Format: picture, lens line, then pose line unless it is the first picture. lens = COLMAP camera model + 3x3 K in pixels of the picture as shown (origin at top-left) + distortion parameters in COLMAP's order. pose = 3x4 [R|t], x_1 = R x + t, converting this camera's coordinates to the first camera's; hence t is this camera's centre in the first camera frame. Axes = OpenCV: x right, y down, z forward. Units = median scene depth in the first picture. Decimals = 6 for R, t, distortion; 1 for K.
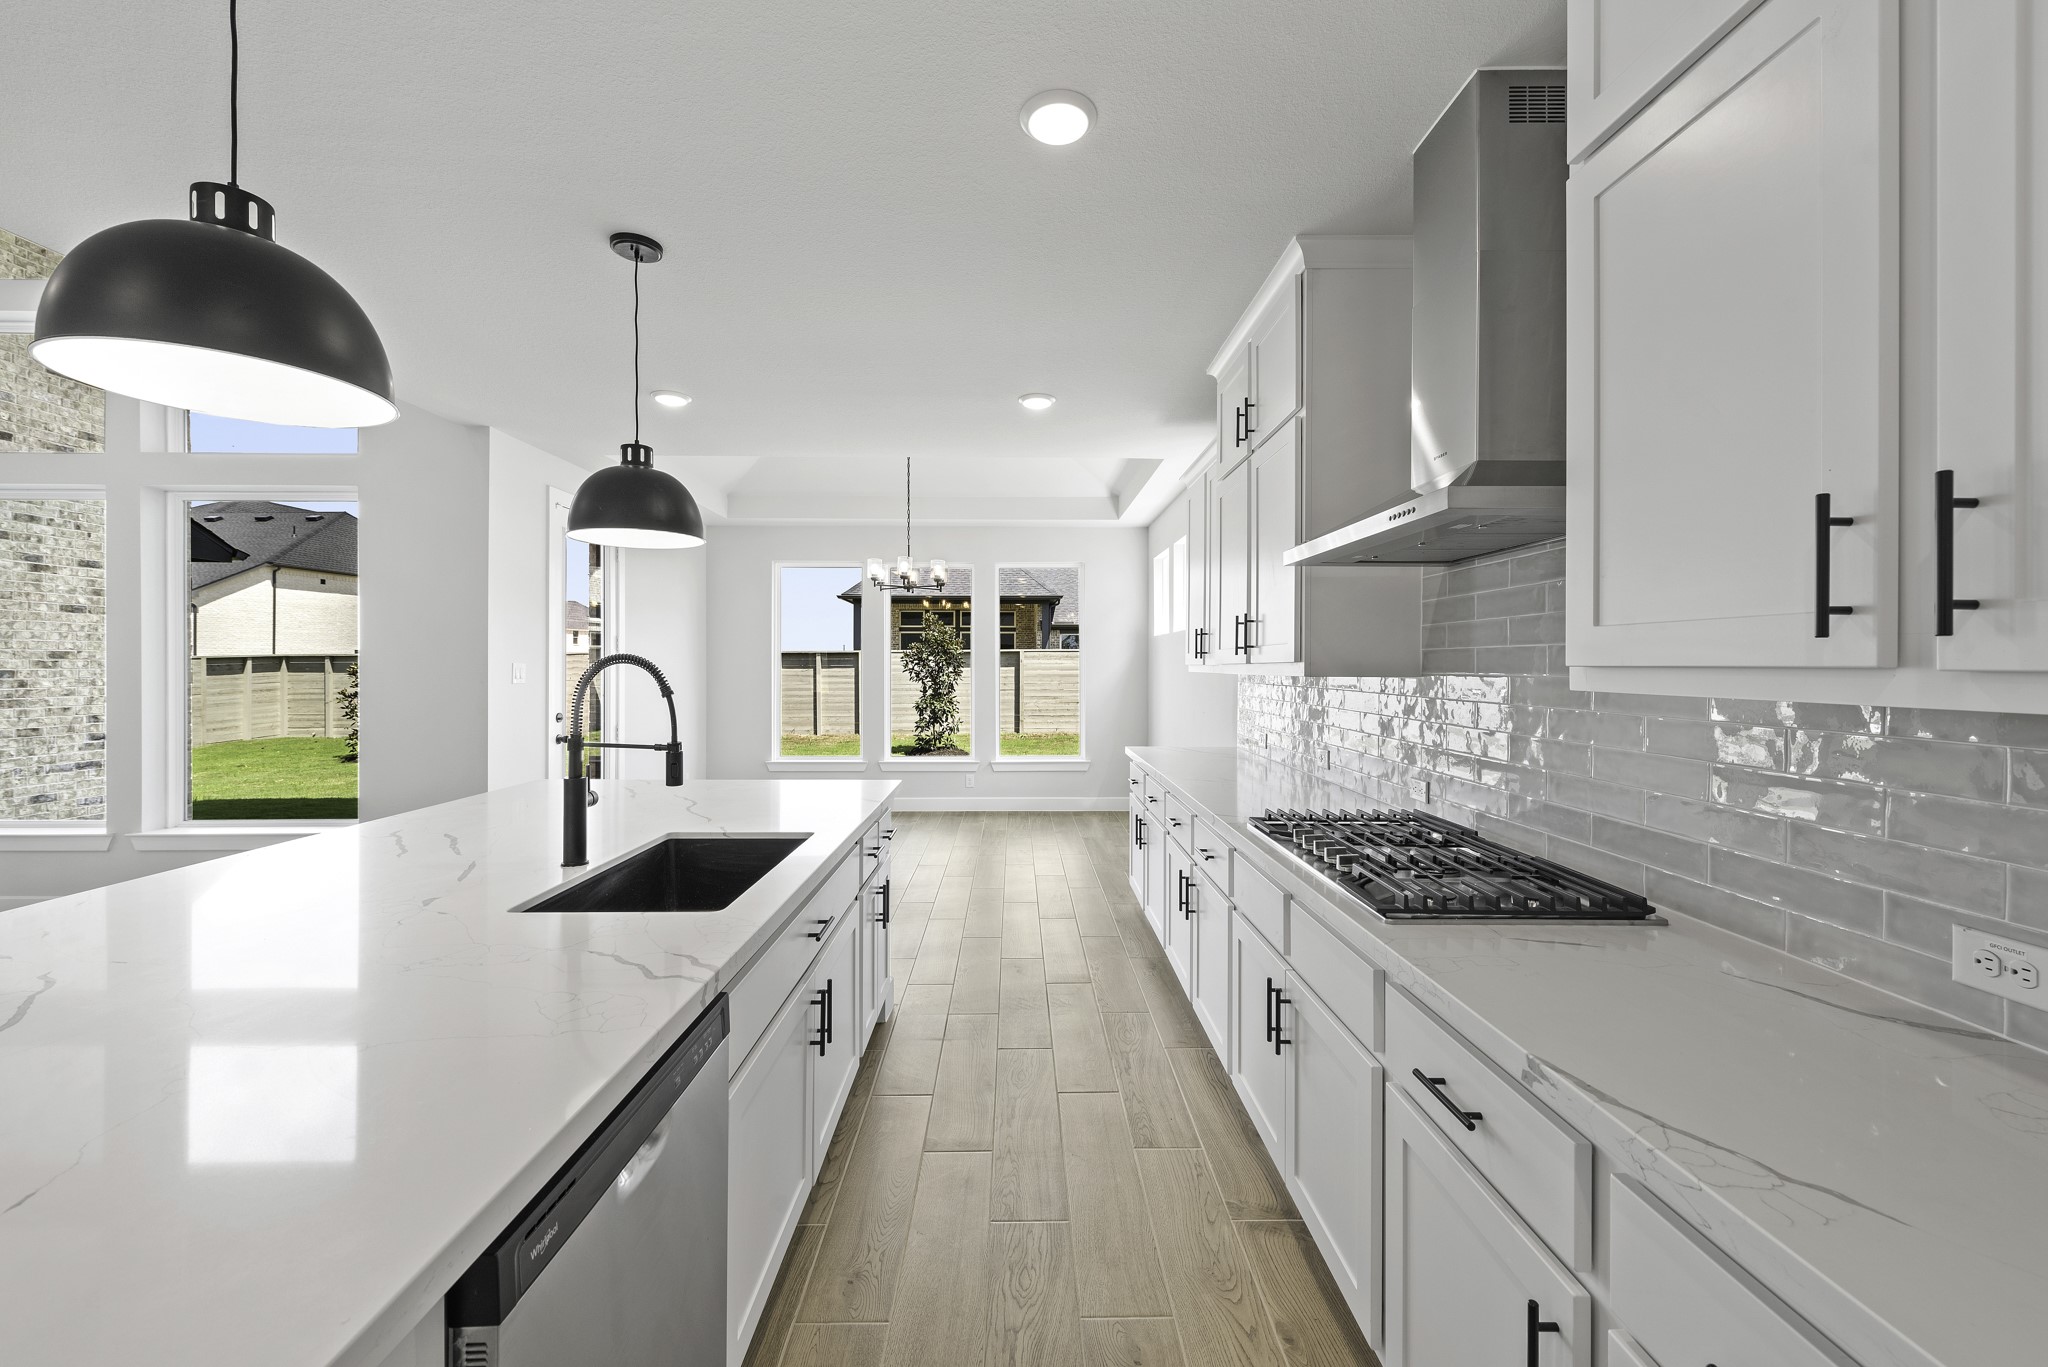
lens RADIAL K [[808.2, 0, 1033.2], [0, 808.2, 665.1], [0, 0, 1]] dist [0.014706, -0.004424]
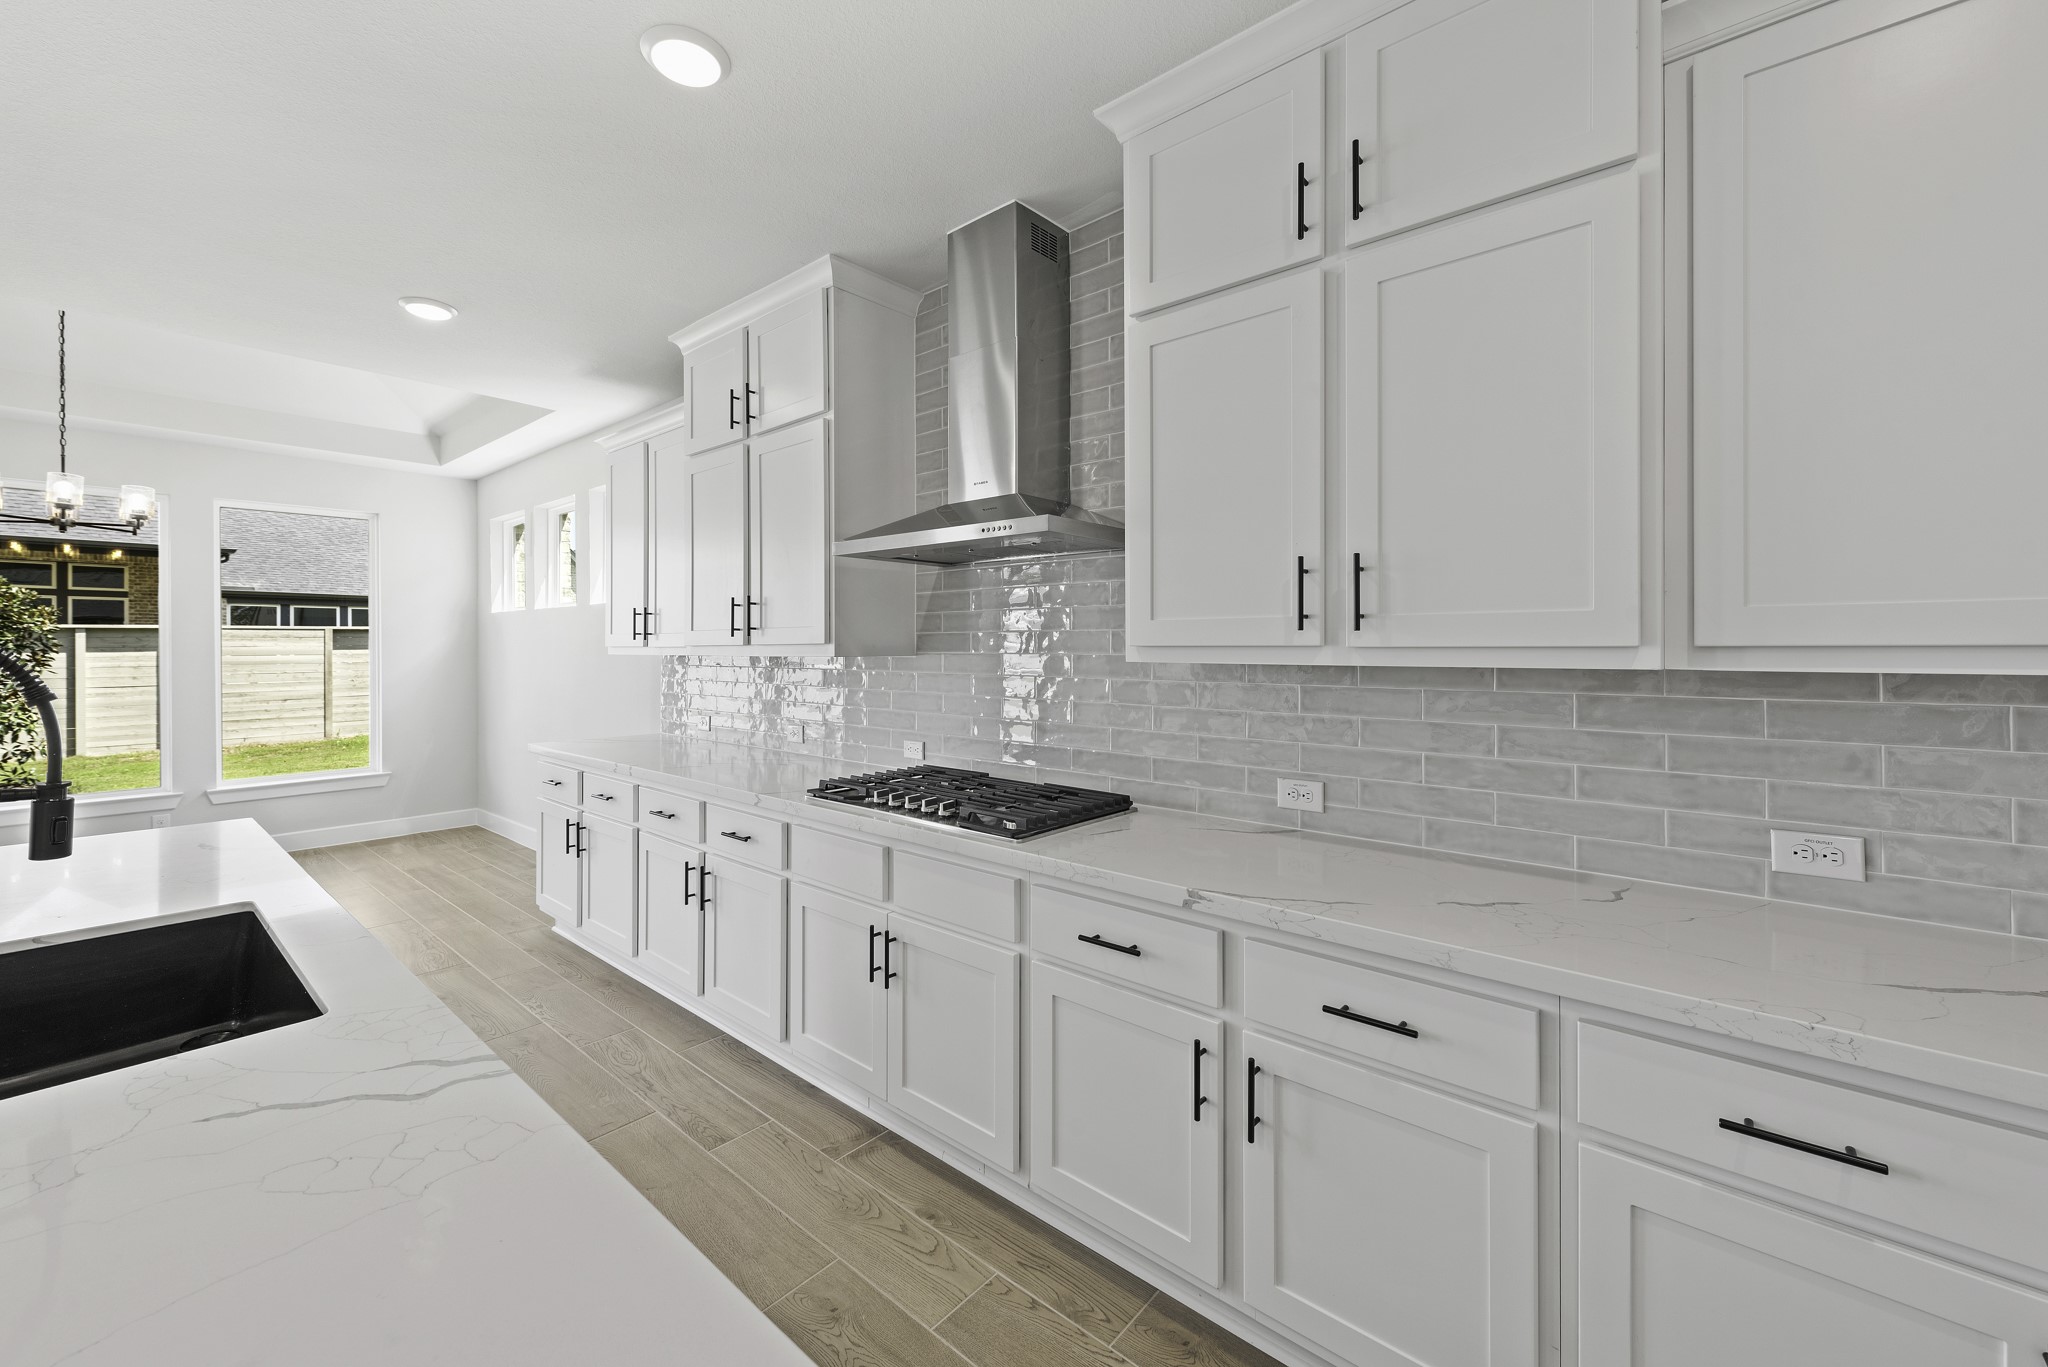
lens RADIAL K [[808.2, 0, 1036.9], [0, 808.2, 646.9], [0, 0, 1]] dist [0.014706, -0.004424]
pose [[0.663533, -0.003669, 0.748138, -0.304052], [0.003860, 0.999991, 0.001481, 0.000191], [-0.748137, 0.001906, 0.663542, 0.066173]]
